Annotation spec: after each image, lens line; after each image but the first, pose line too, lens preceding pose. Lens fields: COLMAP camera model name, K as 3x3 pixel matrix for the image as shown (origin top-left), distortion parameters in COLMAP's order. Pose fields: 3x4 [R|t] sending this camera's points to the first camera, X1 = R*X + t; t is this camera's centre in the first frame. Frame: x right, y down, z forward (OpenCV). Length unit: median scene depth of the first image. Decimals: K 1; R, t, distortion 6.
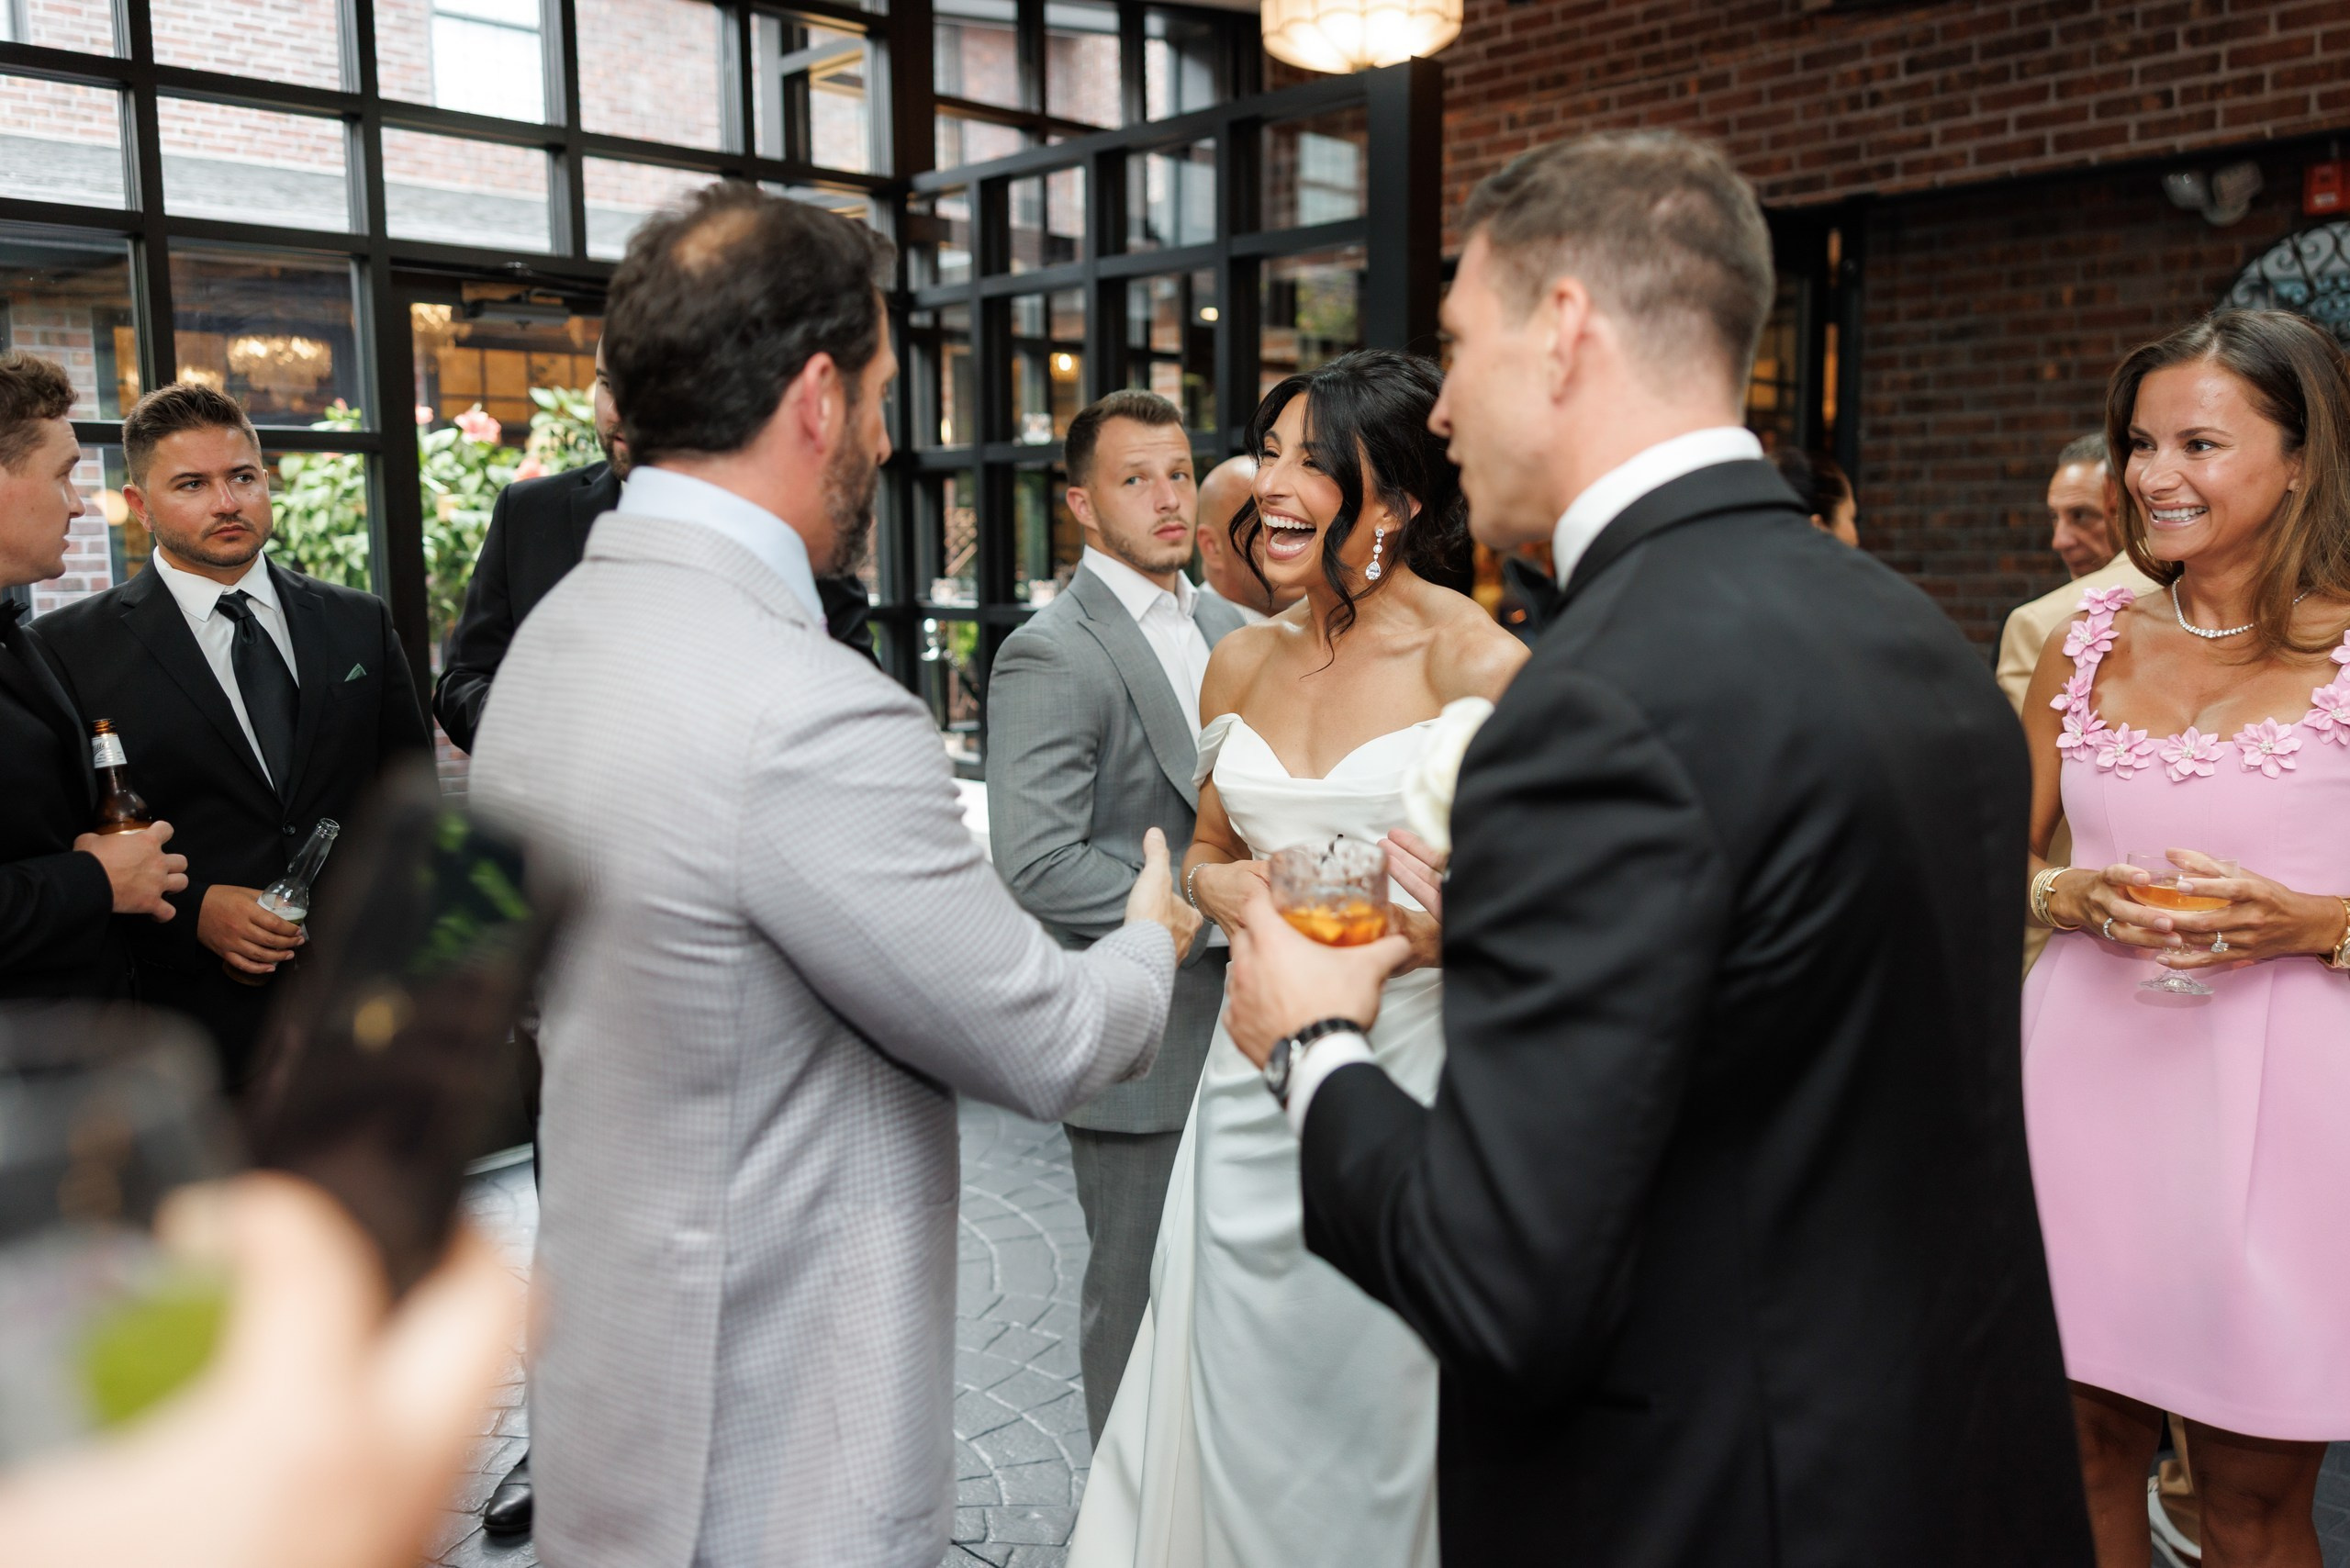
lens RADIAL K [[1862.0, 0, 1187.4], [0, 1862.0, 800.6], [0, 0, 1]] dist [0.008868, -0.006020]
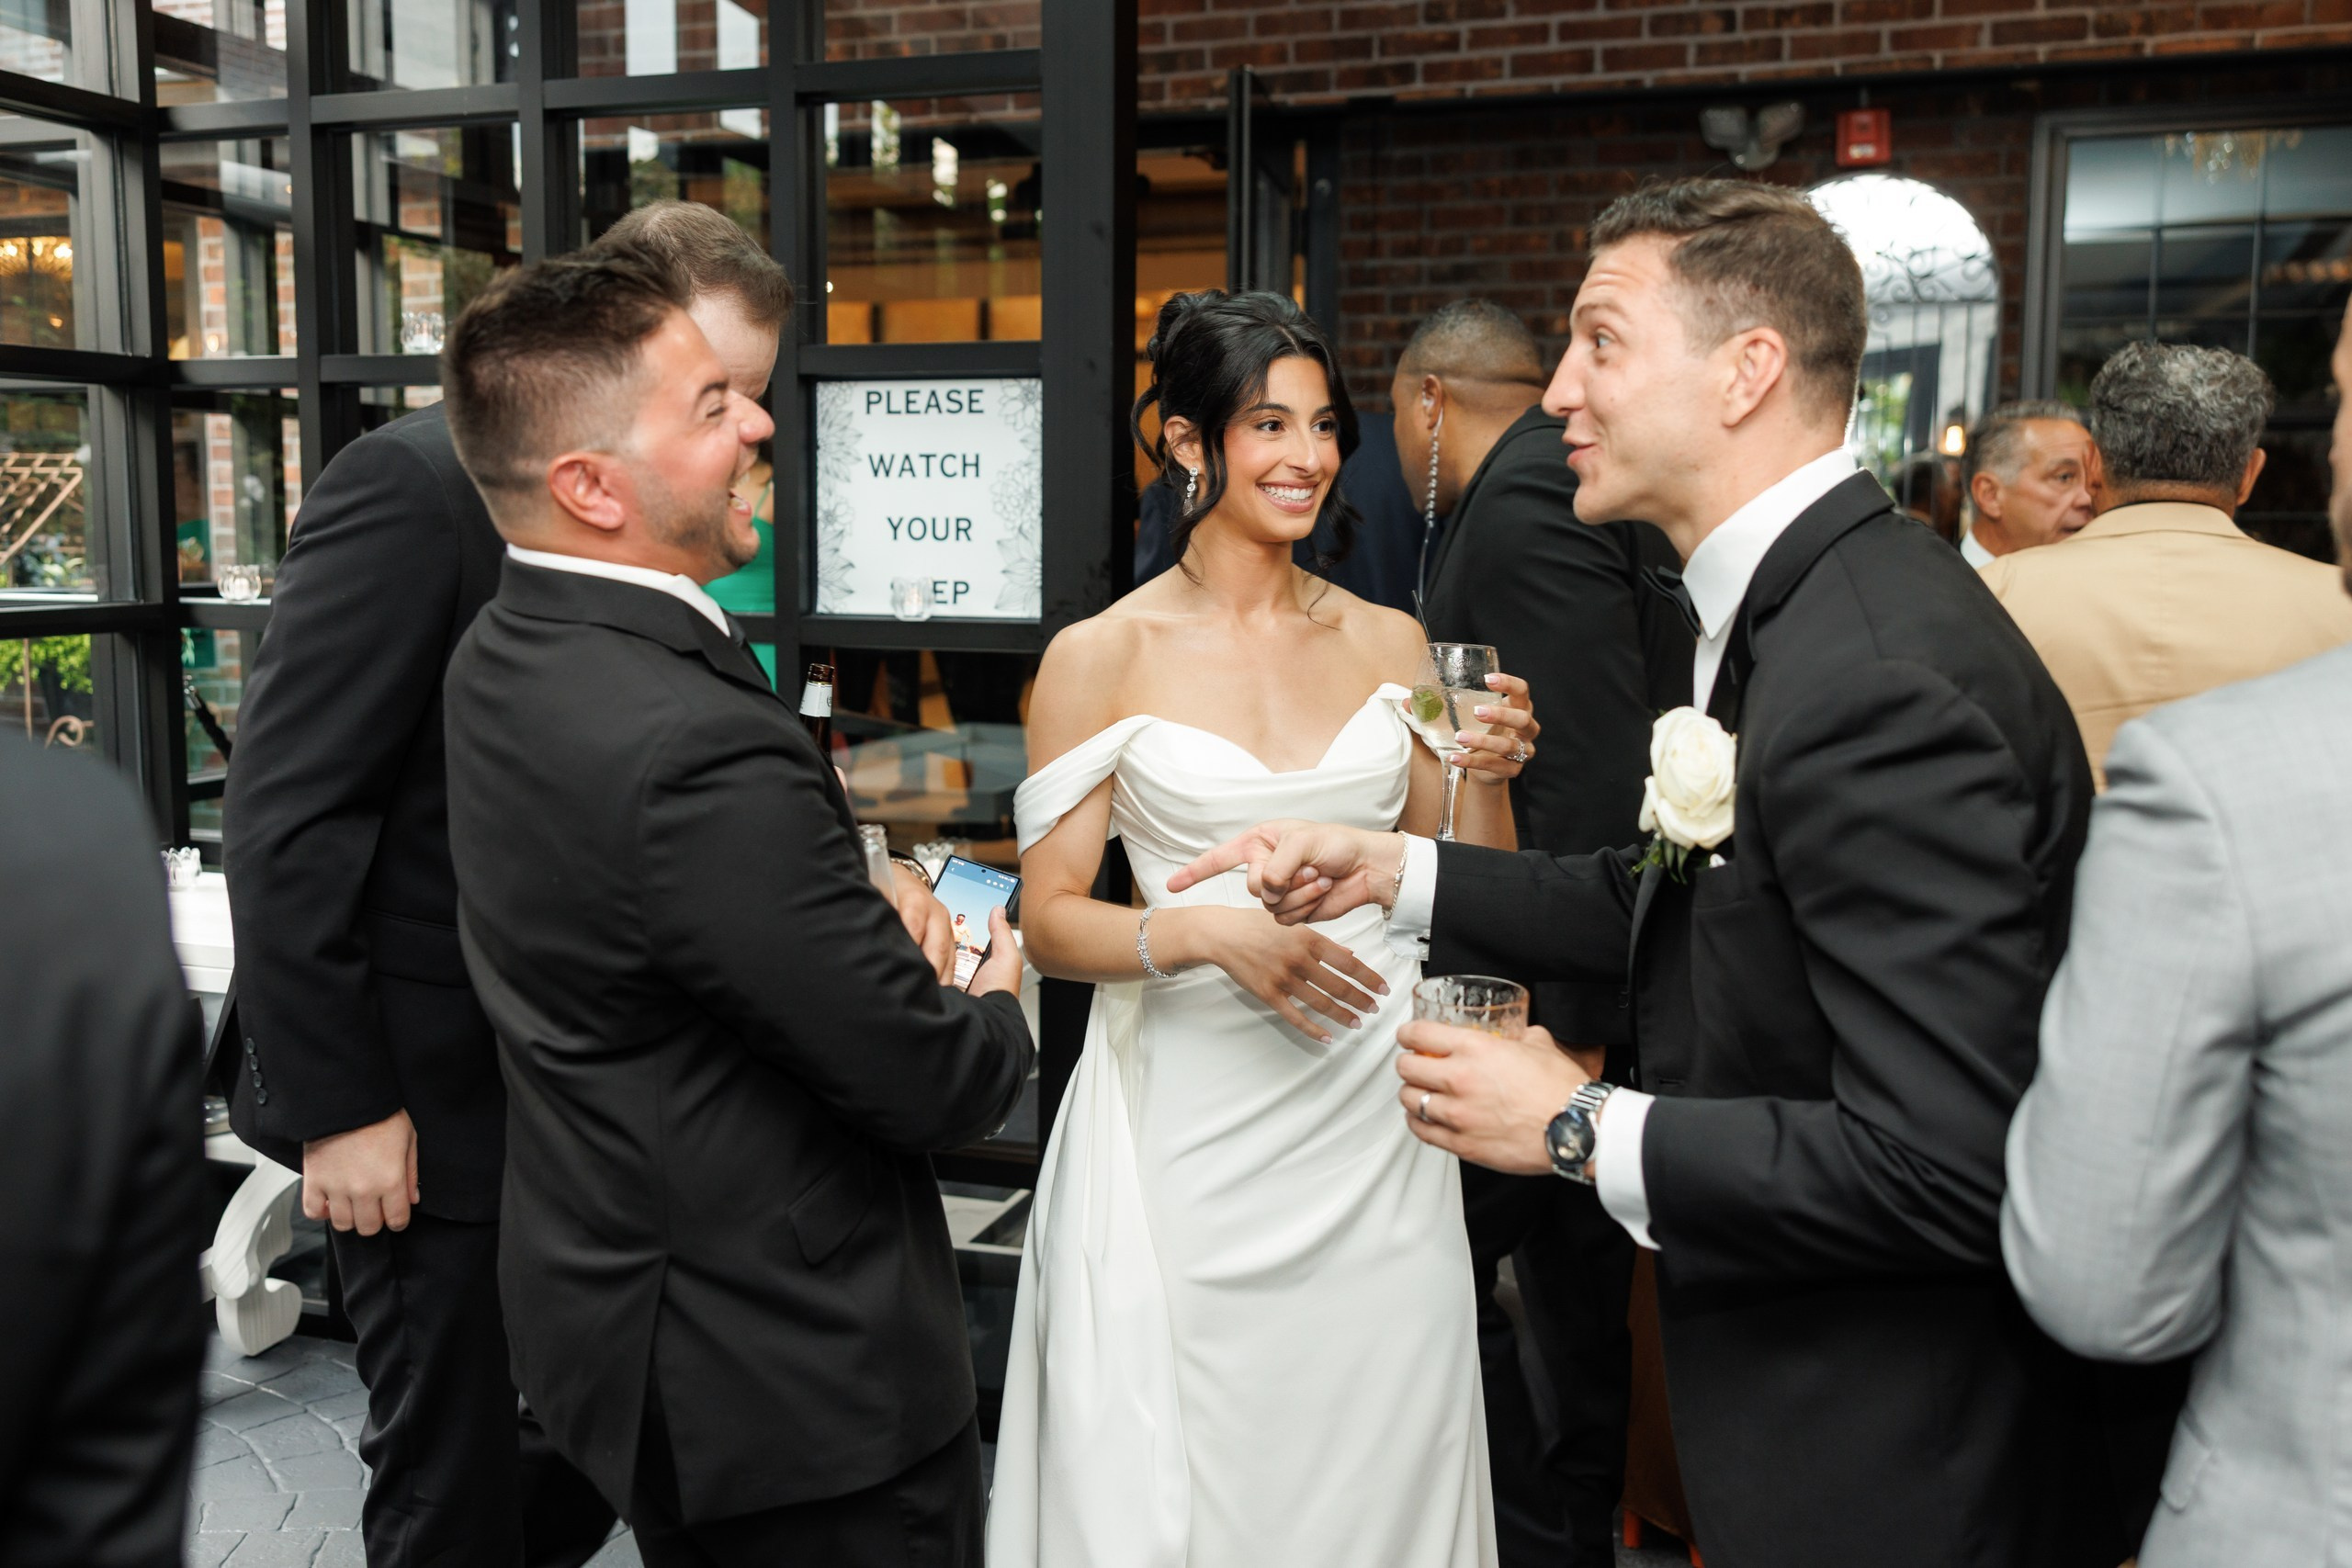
lens RADIAL K [[2200.7, 0, 1178.2], [0, 2200.7, 782.2], [0, 0, 1]] dist [-0.002358, 0.000000]
pose [[0.896388, -0.042140, 0.441263, -0.190153], [0.048934, 0.998794, -0.004021, -0.025948], [-0.440562, 0.025198, 0.897369, 0.198485]]
